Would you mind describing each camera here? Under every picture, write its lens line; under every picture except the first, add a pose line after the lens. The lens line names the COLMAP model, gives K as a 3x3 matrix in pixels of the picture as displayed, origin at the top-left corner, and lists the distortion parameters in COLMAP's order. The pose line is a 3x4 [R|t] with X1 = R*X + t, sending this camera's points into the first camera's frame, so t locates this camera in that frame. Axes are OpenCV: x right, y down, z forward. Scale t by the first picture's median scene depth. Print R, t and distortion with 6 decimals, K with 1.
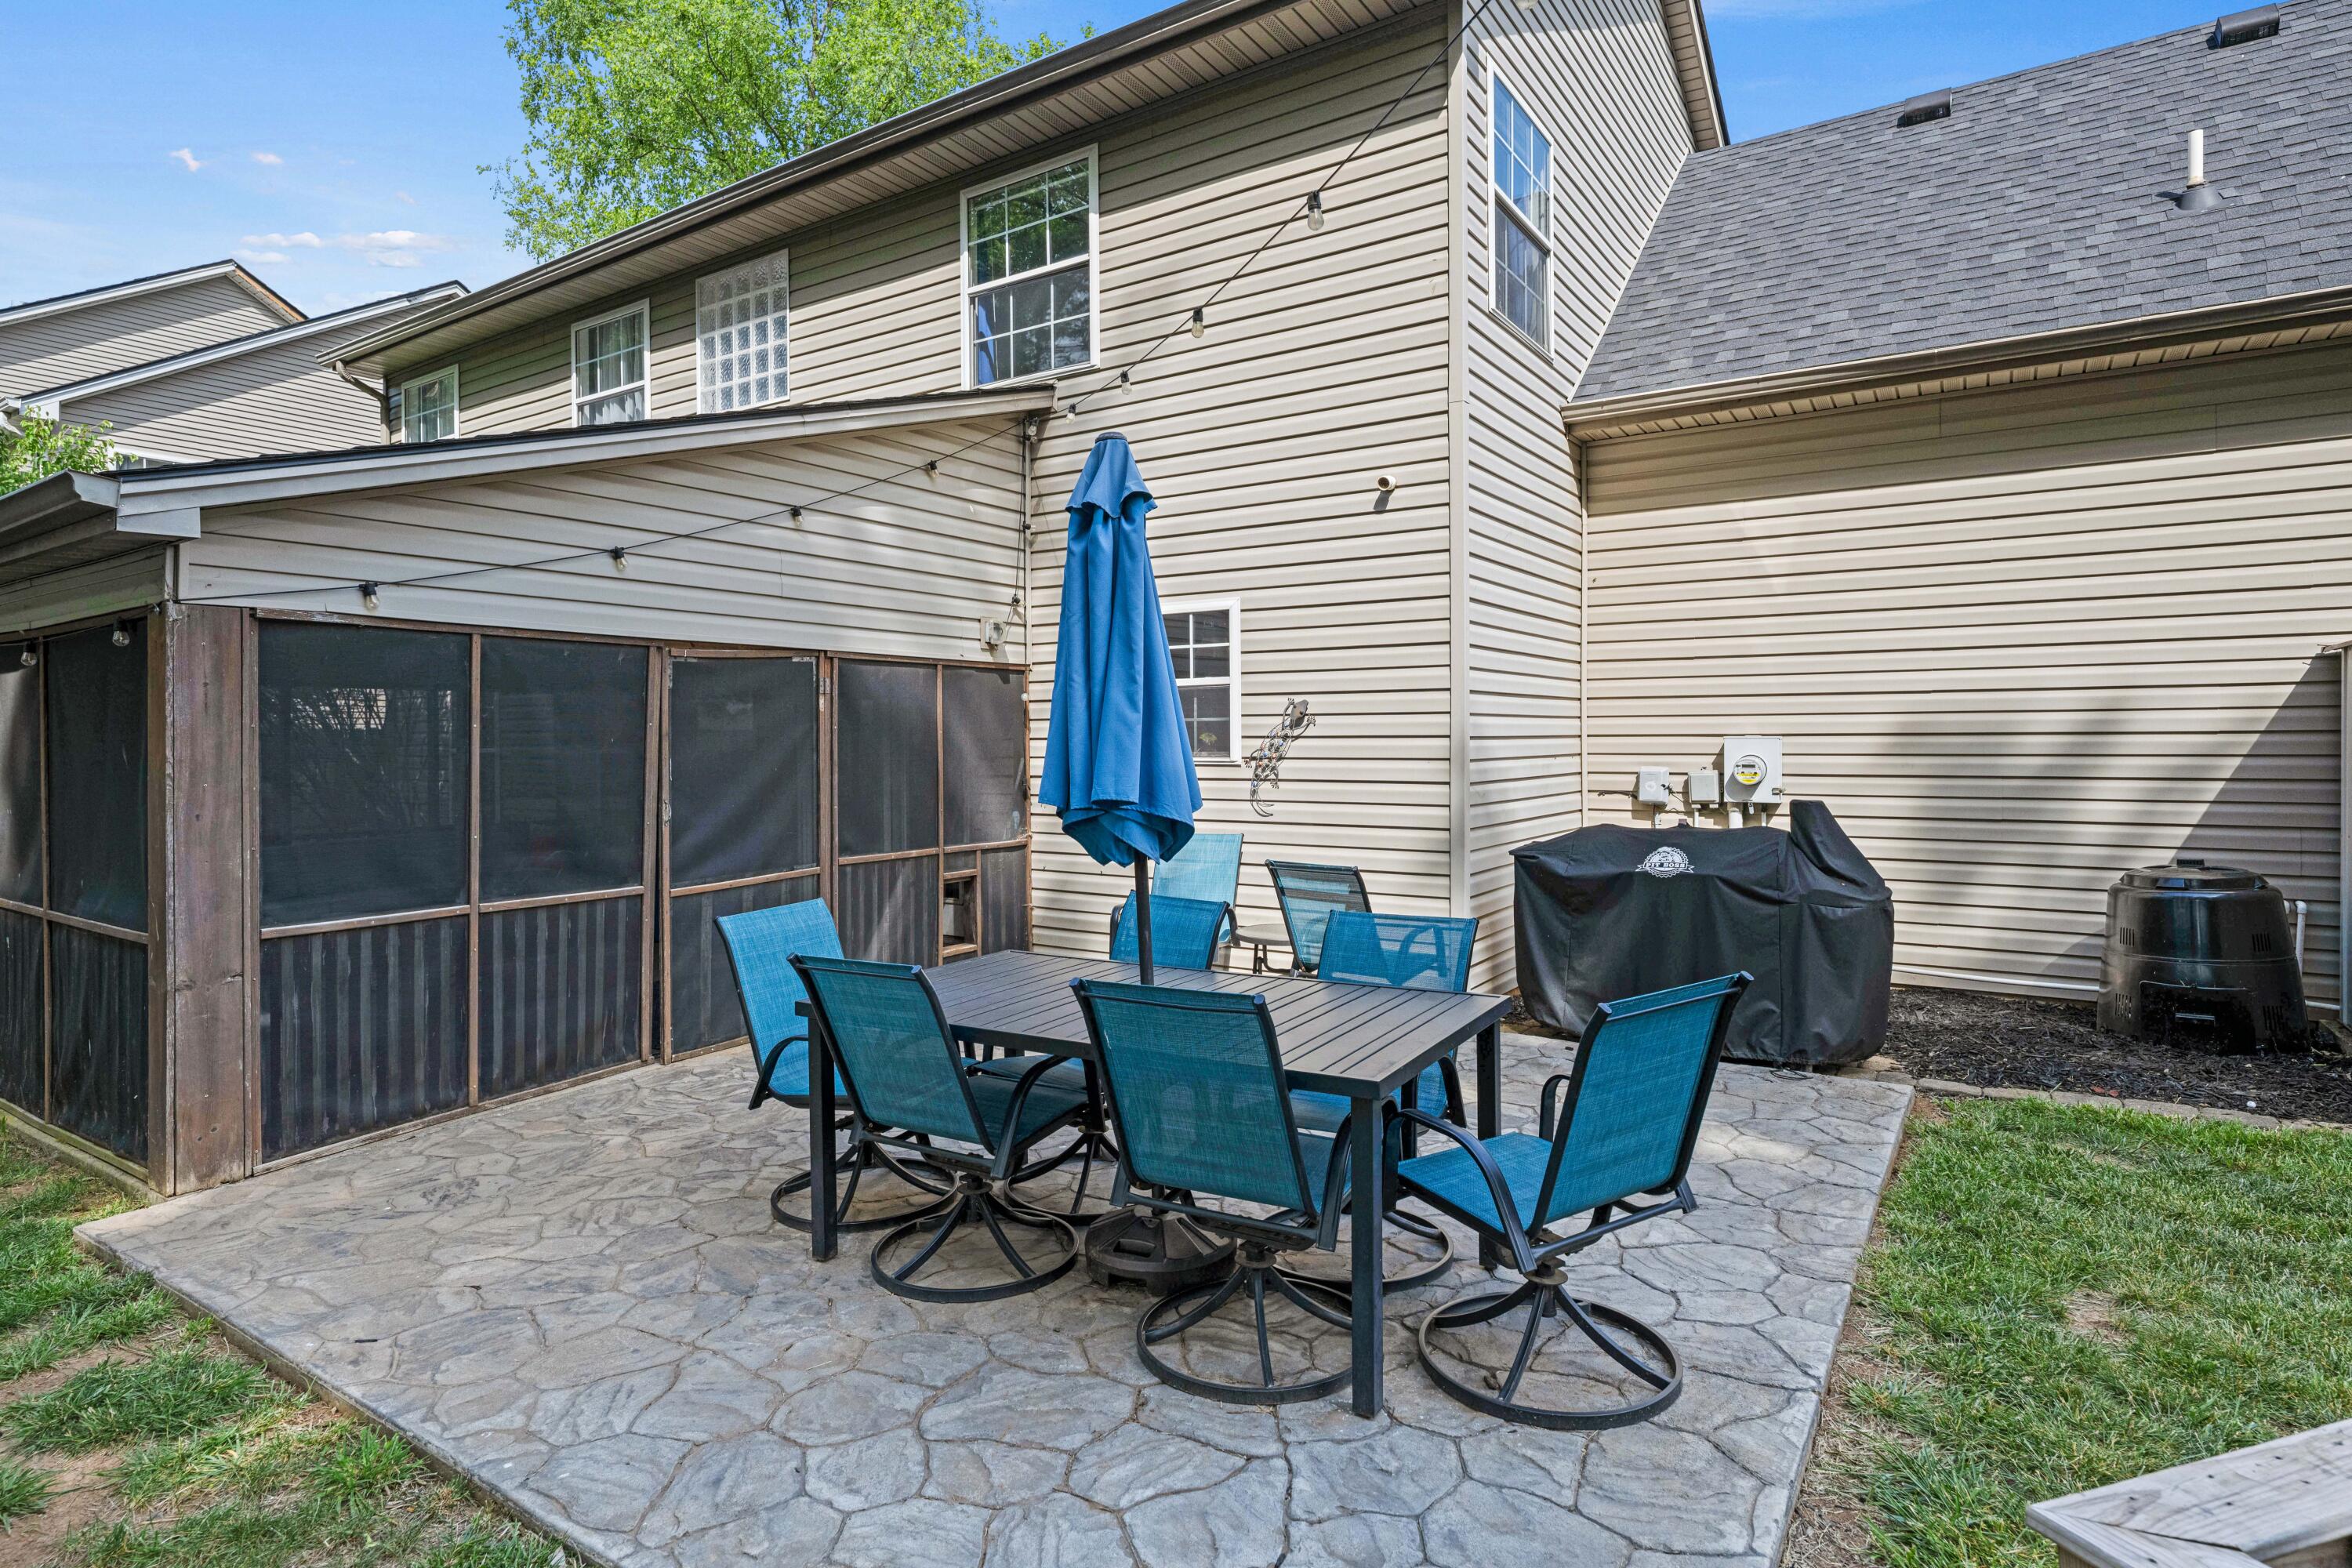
lens RADIAL K [[1240.7, 0, 1174.7], [0, 1240.7, 762.6], [0, 0, 1]] dist [0.005549, 0.001006]
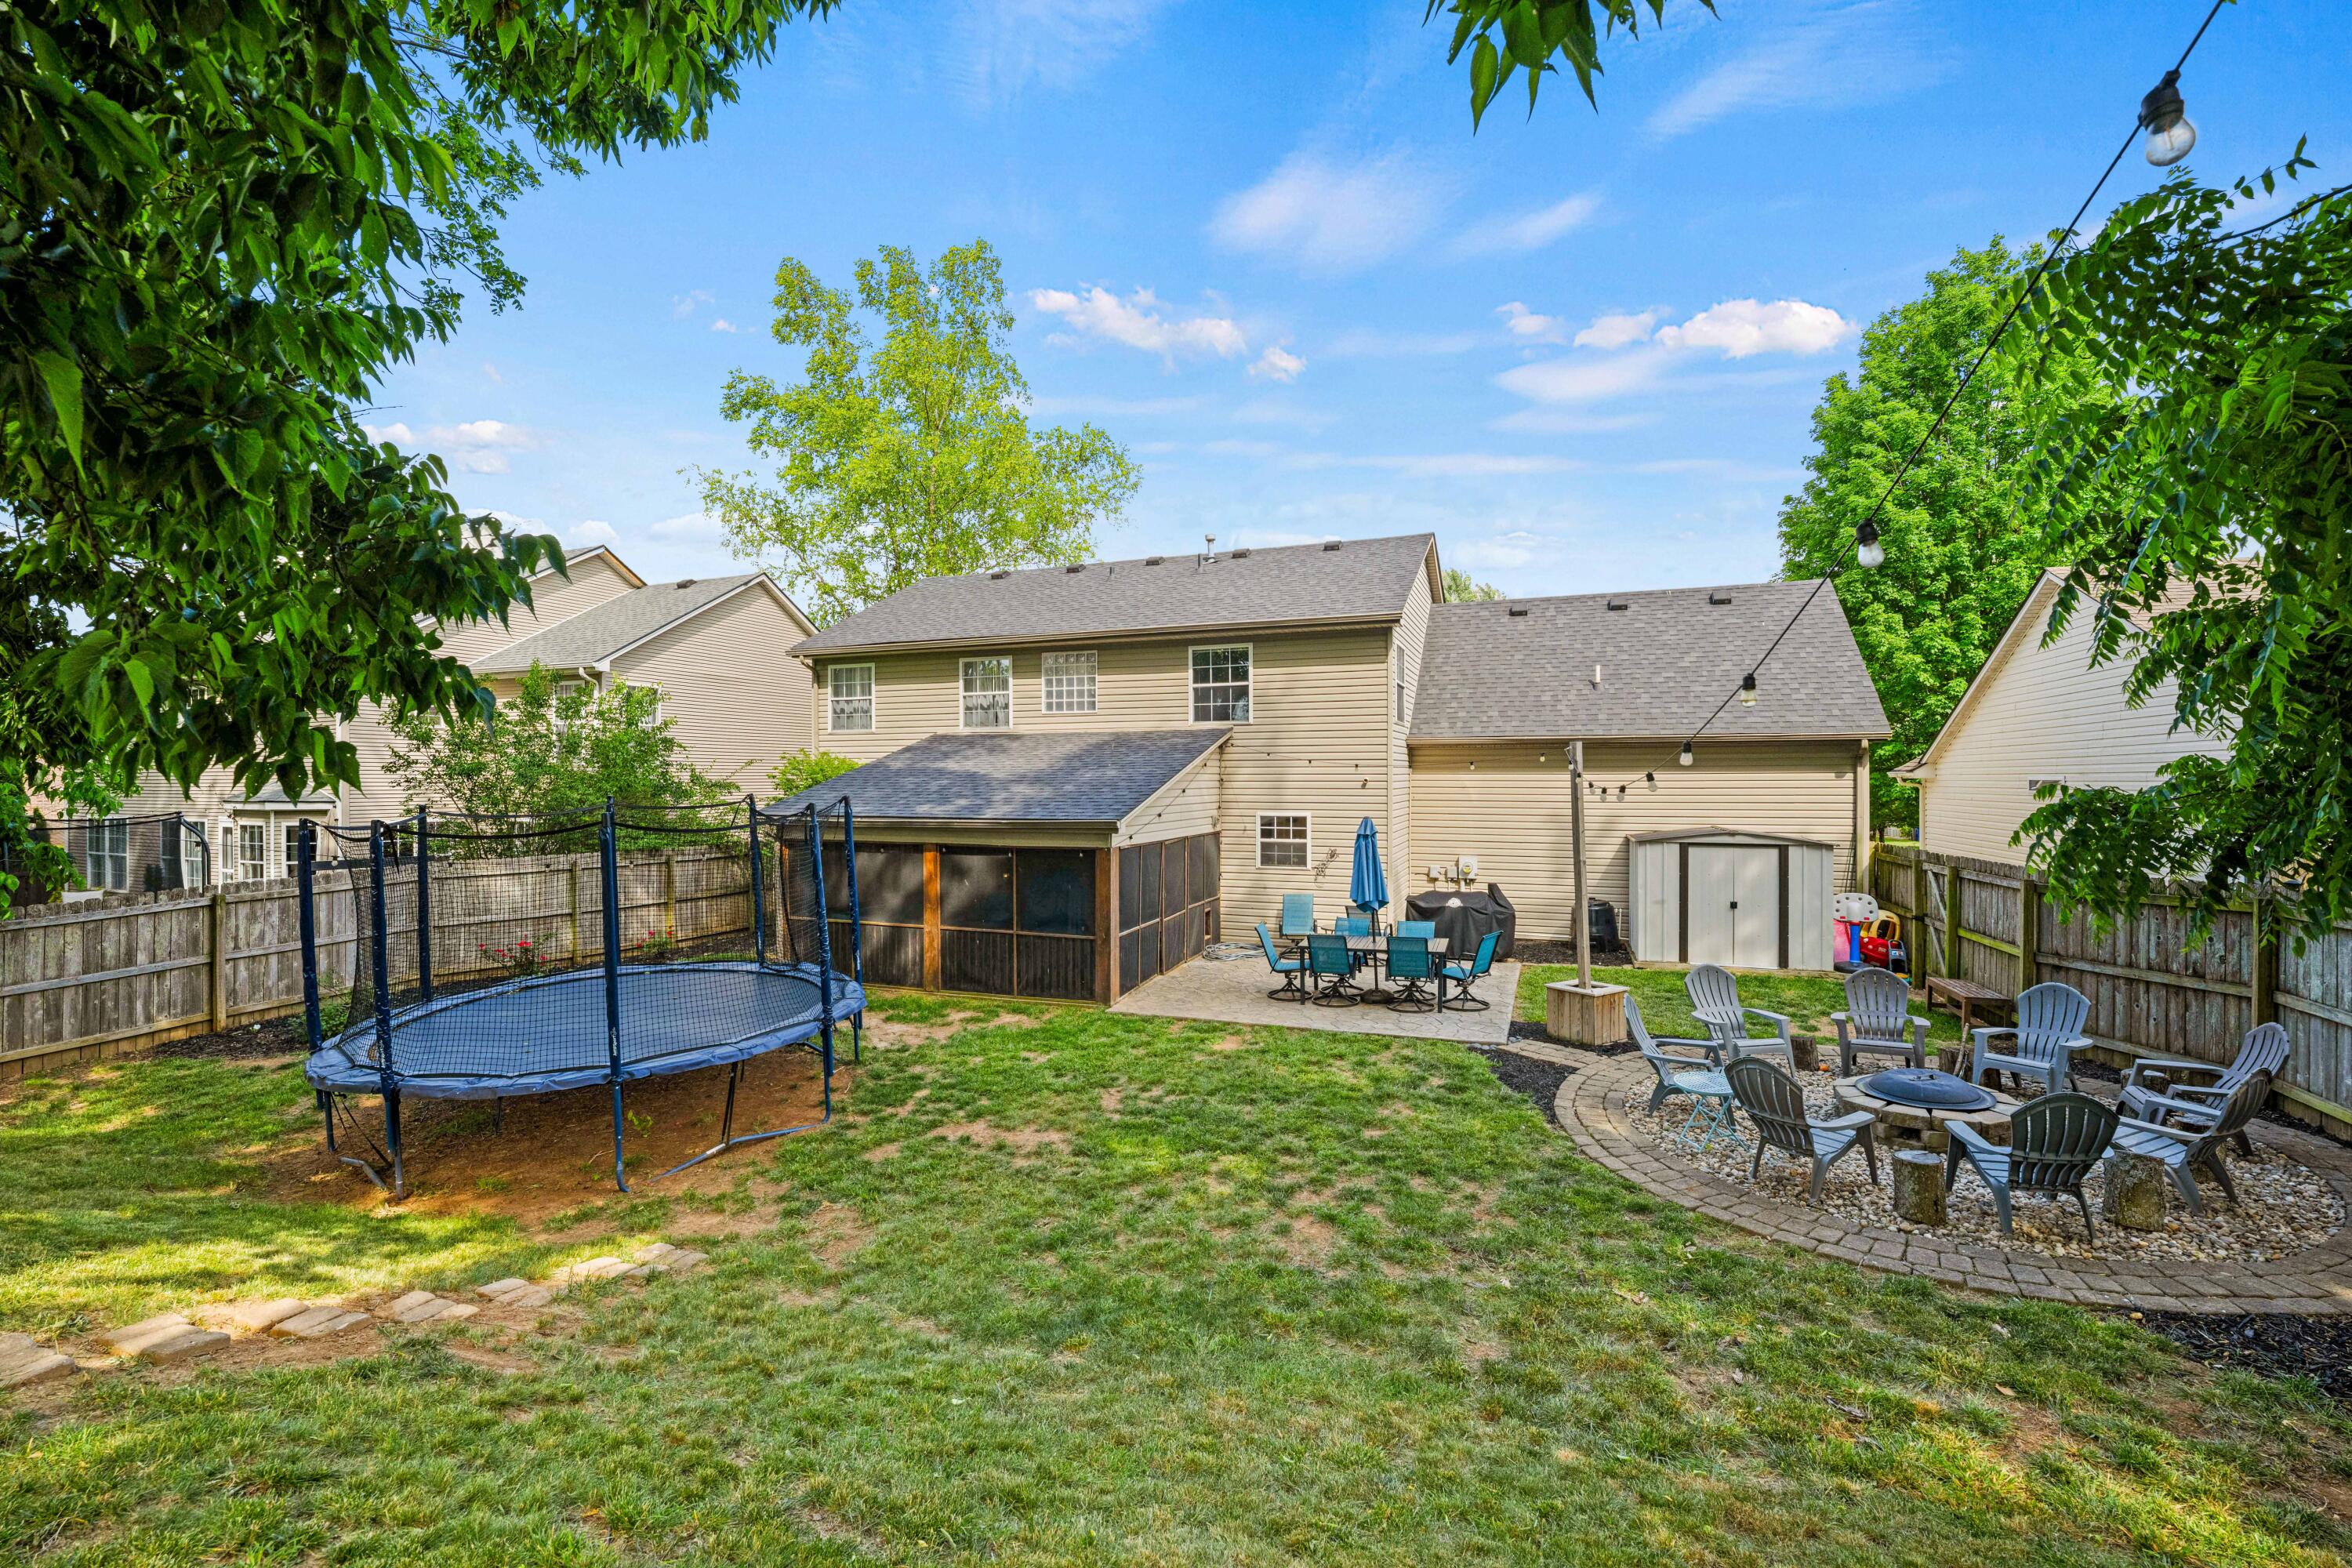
lens RADIAL K [[1007.5, 0, 1168.1], [0, 1007.5, 790.7], [0, 0, 1]] dist [-0.005326, -0.000050]
pose [[0.974657, 0.000498, 0.223706, -0.785570], [-0.001218, 0.999995, 0.003082, -0.187586], [-0.223703, -0.003276, 0.974652, -1.201868]]
